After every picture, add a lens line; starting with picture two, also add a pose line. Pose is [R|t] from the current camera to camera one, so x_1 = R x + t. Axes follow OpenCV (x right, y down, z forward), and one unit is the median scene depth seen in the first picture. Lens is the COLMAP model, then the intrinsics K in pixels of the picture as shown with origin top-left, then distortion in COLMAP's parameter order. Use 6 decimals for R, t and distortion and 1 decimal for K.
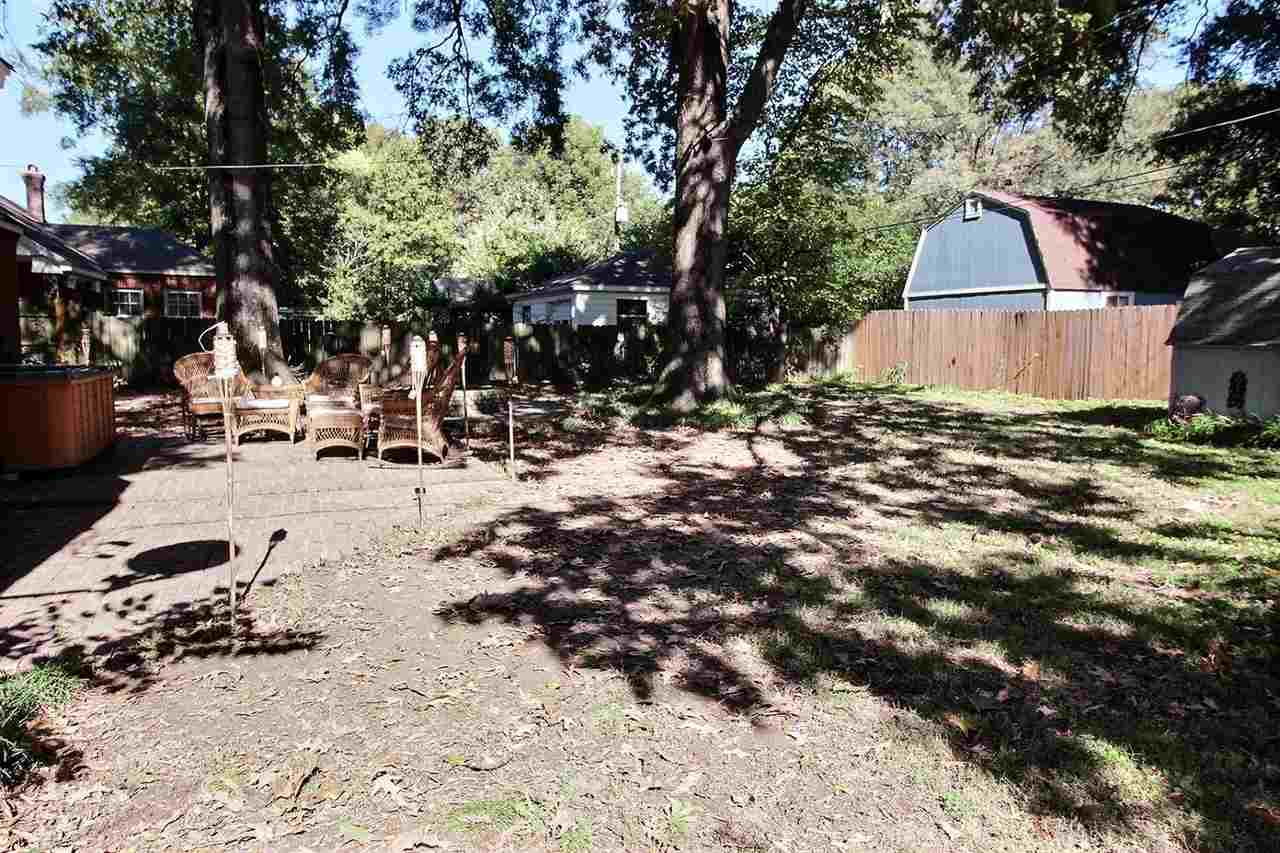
lens RADIAL K [[869.3, 0, 640.0], [0, 869.3, 426.5], [0, 0, 1]] dist [0.007229, 0.000789]
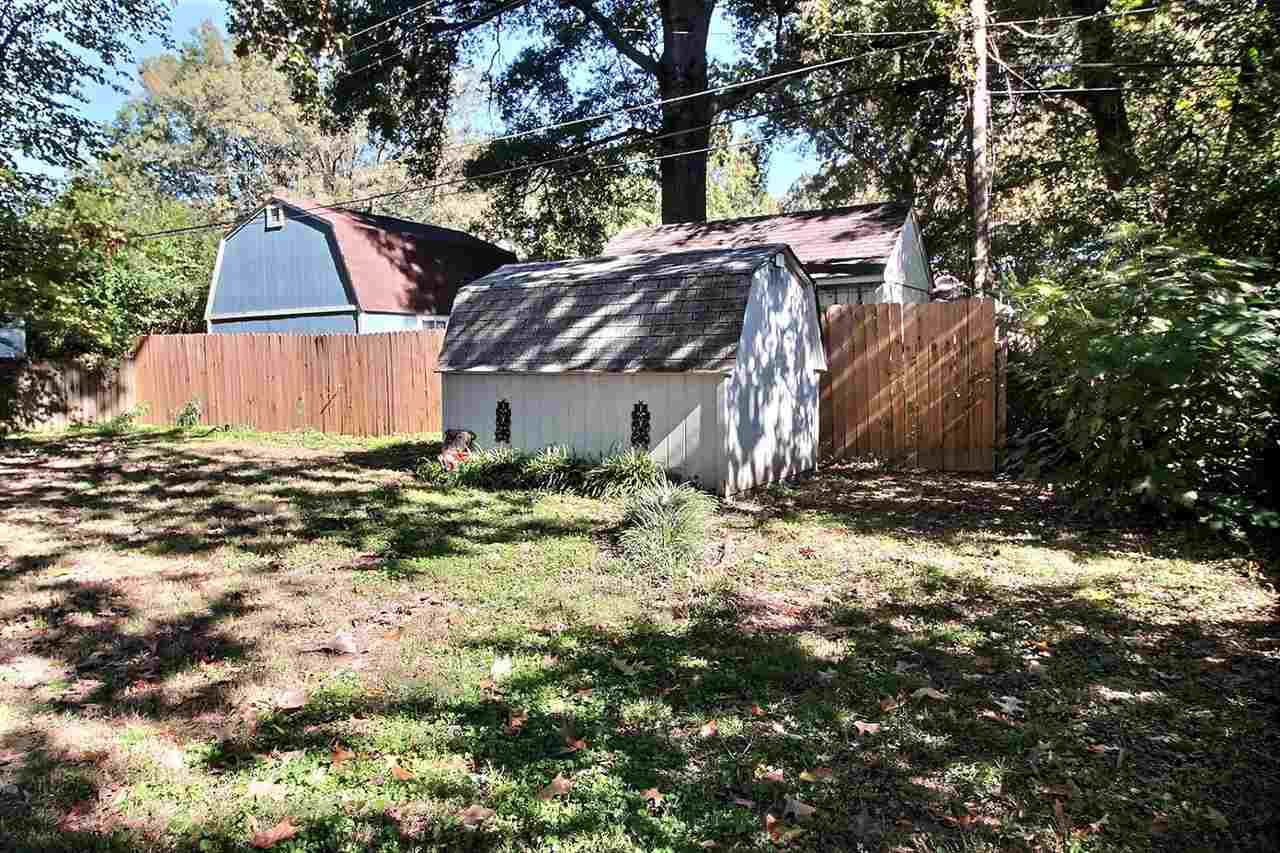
lens RADIAL K [[804.6, 0, 632.0], [0, 804.6, 426.4], [0, 0, 1]] dist [-0.003656, -0.001714]
pose [[0.807843, -0.053436, 0.586970, 0.196114], [0.070834, 0.997466, -0.006682, -0.013928], [-0.585126, 0.046976, 0.809581, 0.166553]]
